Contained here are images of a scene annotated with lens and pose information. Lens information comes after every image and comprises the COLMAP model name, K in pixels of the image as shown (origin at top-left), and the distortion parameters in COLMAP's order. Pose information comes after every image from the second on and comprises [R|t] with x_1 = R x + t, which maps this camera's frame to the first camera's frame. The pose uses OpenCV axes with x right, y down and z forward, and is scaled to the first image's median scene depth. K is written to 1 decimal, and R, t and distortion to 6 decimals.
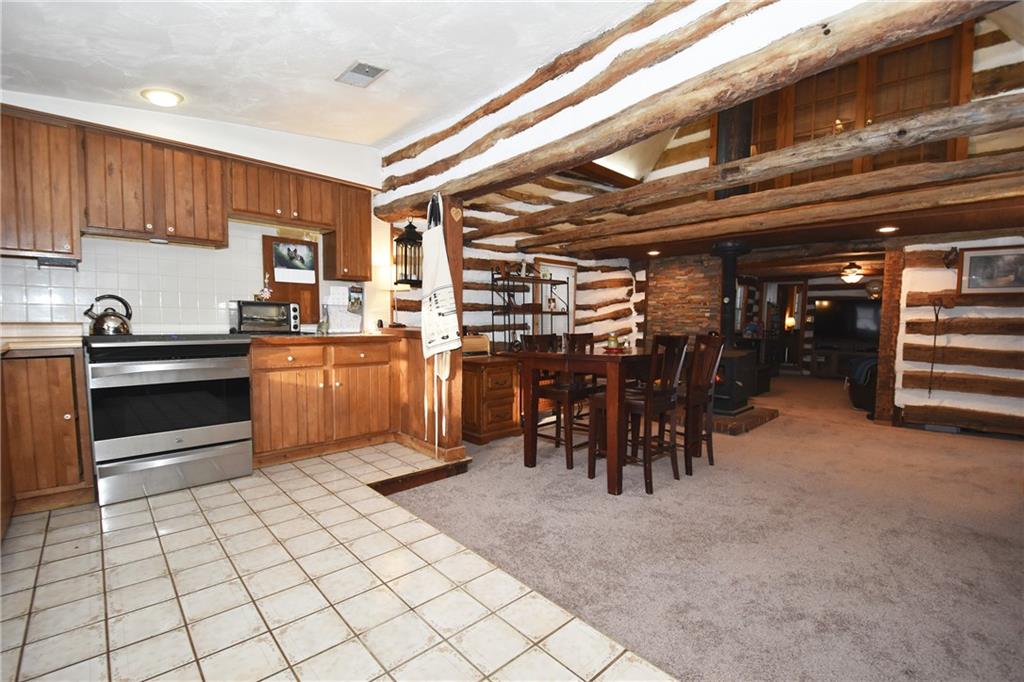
lens RADIAL K [[448.9, 0, 503.9], [0, 448.9, 355.8], [0, 0, 1]] dist [-0.027897, -0.006449]
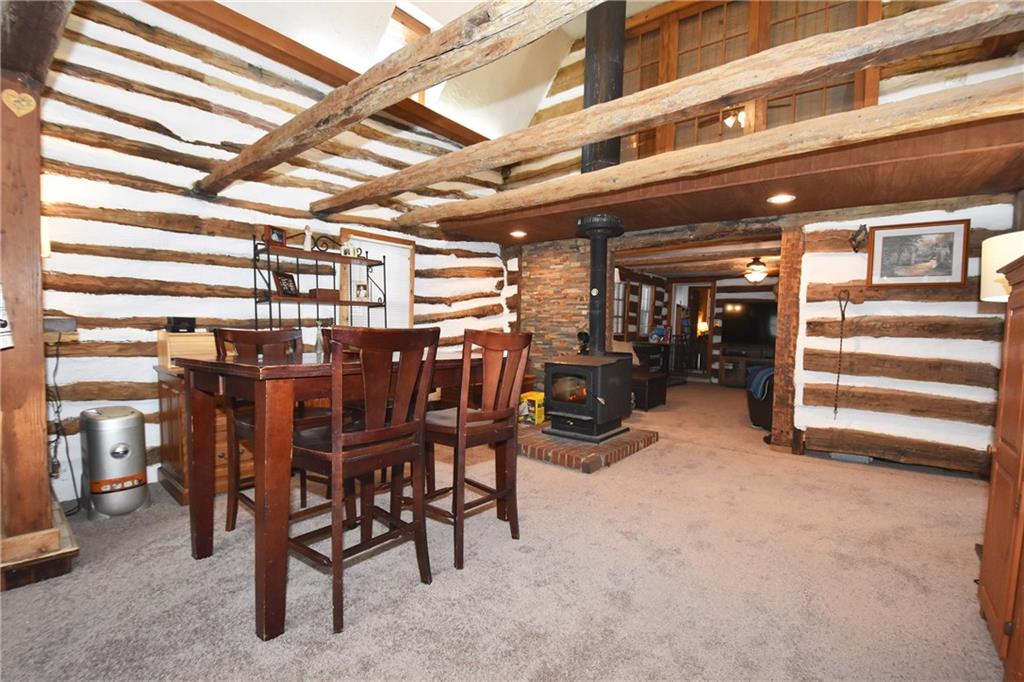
lens RADIAL K [[448.9, 0, 507.9], [0, 448.9, 350.4], [0, 0, 1]] dist [-0.027897, -0.006449]
pose [[0.991453, 0.007428, 0.130251, 0.275141], [-0.004510, 0.999733, -0.022682, -0.004303], [-0.130385, 0.021901, 0.991222, 0.271399]]
